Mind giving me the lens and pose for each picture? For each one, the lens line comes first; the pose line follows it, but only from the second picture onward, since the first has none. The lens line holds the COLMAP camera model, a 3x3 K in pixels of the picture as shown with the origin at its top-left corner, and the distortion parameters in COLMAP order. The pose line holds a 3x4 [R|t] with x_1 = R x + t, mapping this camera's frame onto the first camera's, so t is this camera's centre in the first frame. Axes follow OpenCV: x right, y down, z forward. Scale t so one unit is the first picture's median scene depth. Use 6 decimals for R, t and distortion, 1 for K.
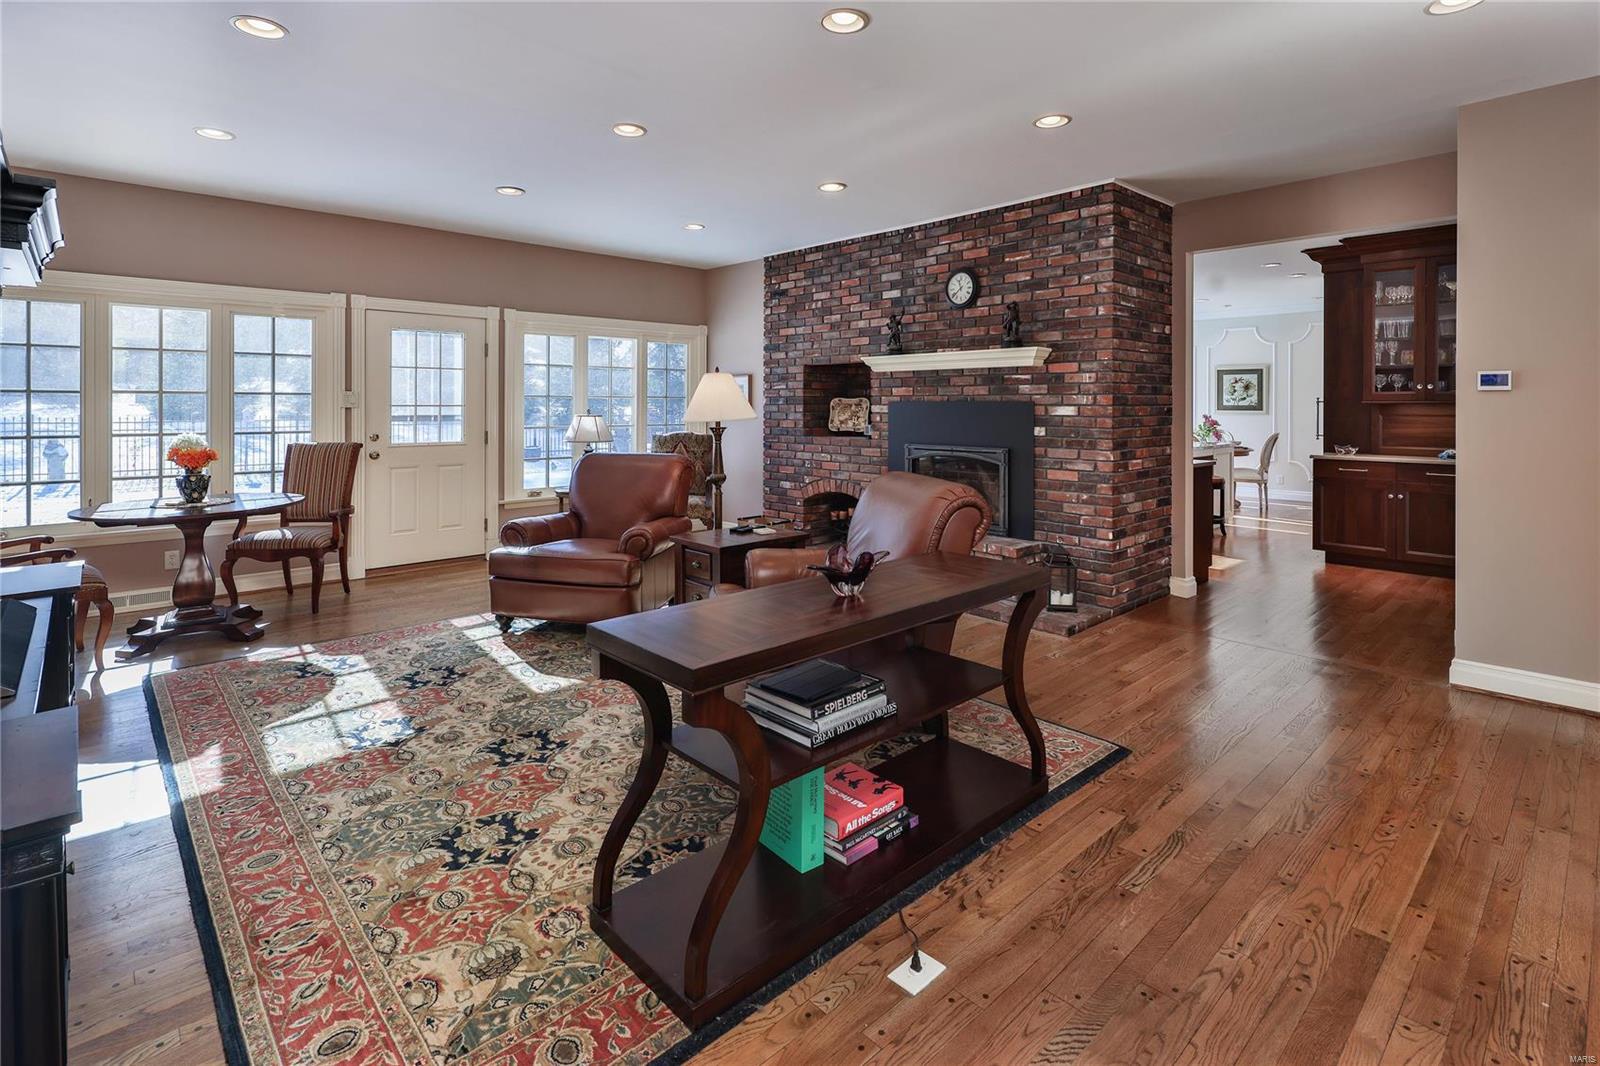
lens RADIAL K [[767.7, 0, 801.6], [0, 767.7, 403.3], [0, 0, 1]] dist [0.006028, -0.002035]
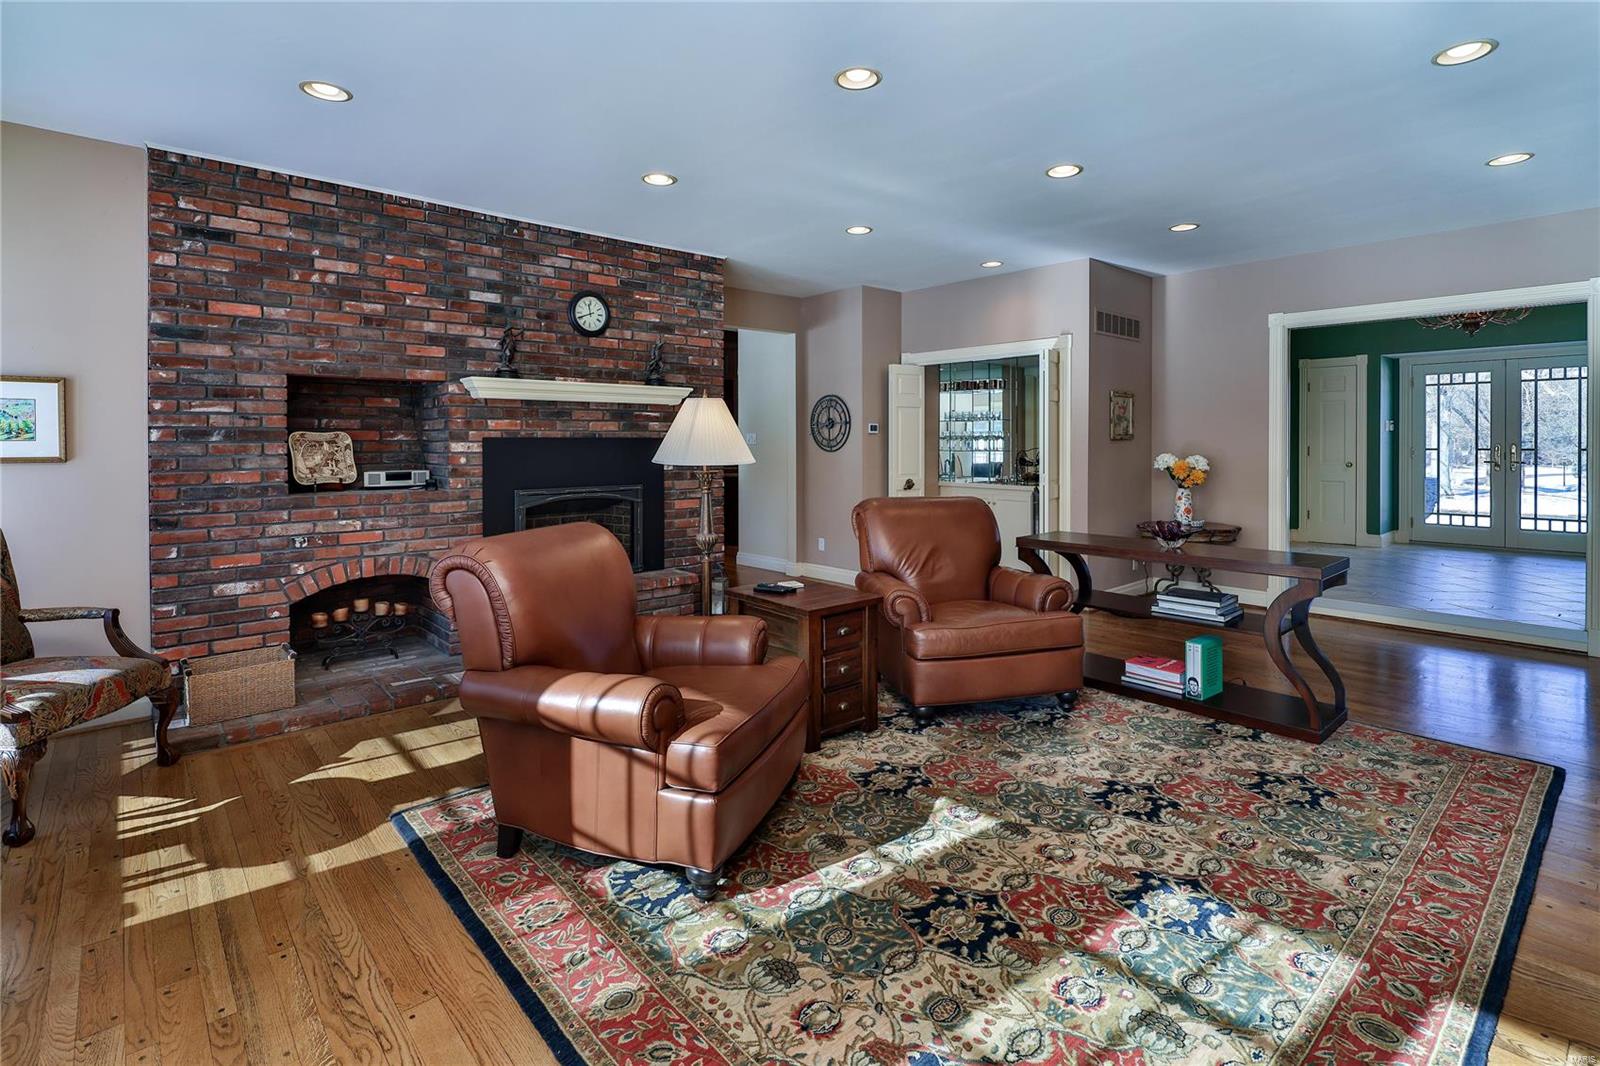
lens RADIAL K [[767.7, 0, 782.5], [0, 767.7, 448.4], [0, 0, 1]] dist [0.006028, -0.002035]
pose [[0.032277, -0.013517, 0.999388, -0.694887], [-0.001027, 0.999908, 0.013557, -0.002207], [-0.999478, -0.001464, 0.032260, 0.736802]]
